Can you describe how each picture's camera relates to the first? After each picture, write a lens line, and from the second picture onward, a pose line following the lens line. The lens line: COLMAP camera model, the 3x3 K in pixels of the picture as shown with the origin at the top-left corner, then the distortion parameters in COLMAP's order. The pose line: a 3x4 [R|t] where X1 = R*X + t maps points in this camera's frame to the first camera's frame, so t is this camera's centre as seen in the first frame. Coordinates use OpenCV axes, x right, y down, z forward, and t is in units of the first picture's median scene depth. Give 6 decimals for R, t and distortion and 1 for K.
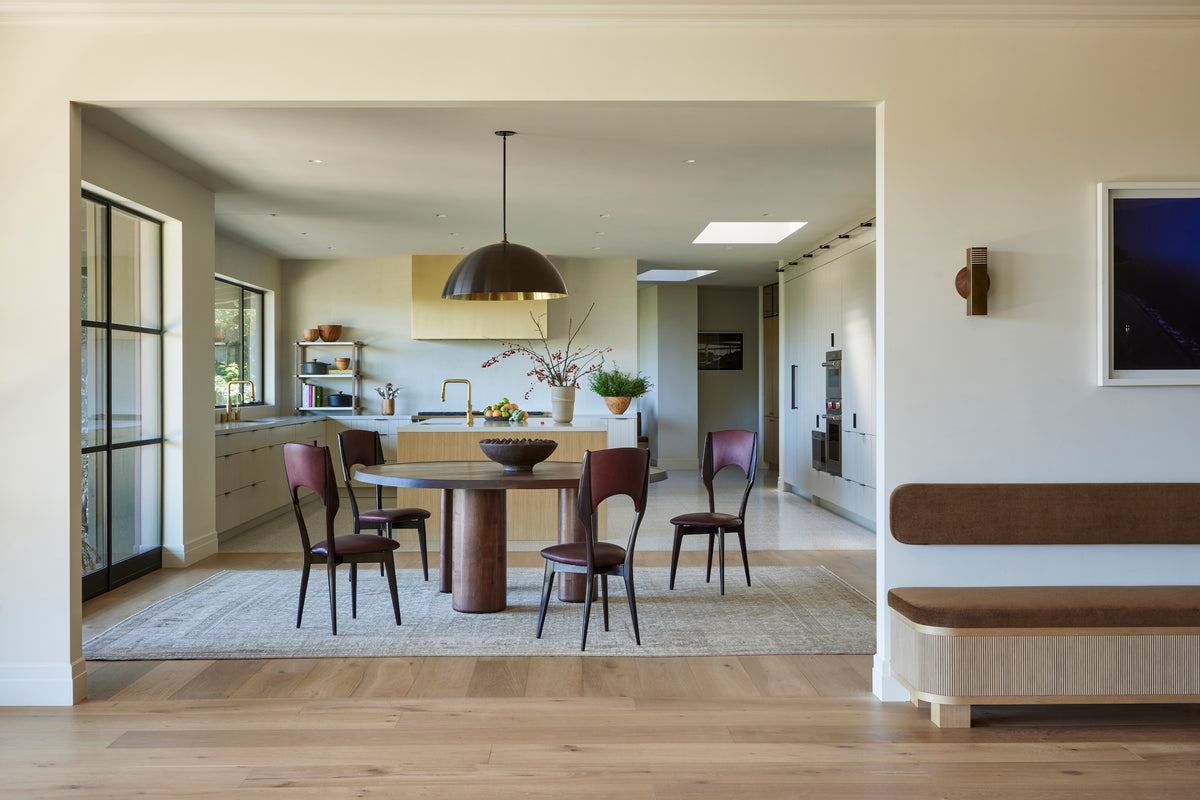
lens RADIAL K [[1374.6, 0, 600.0], [0, 1374.6, 400.0], [0, 0, 1]] dist [-0.001961, 0.001757]
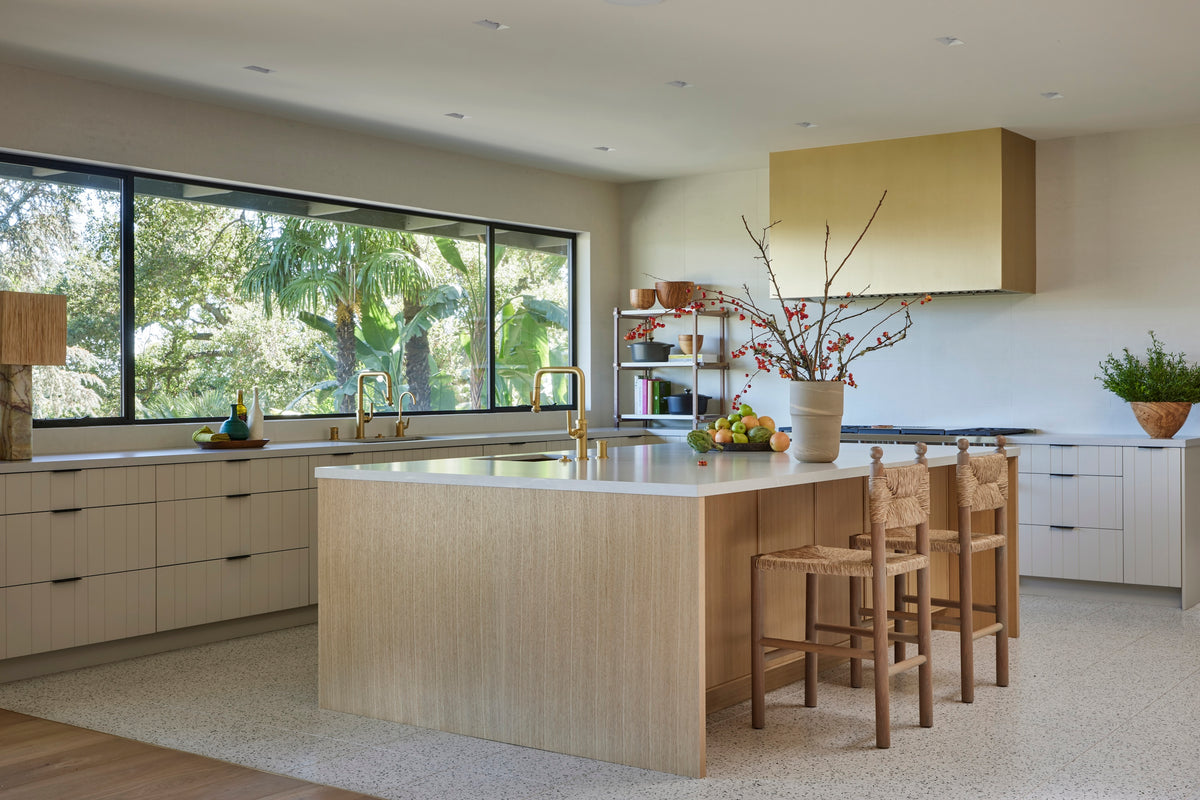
lens RADIAL K [[1374.6, 0, 600.0], [0, 1374.6, 400.0], [0, 0, 1]] dist [-0.001961, 0.001757]
pose [[0.796140, 0.007642, -0.605065, 0.152922], [-0.005140, 0.999970, 0.005866, -0.004871], [0.605091, -0.001560, 0.796155, 0.490440]]
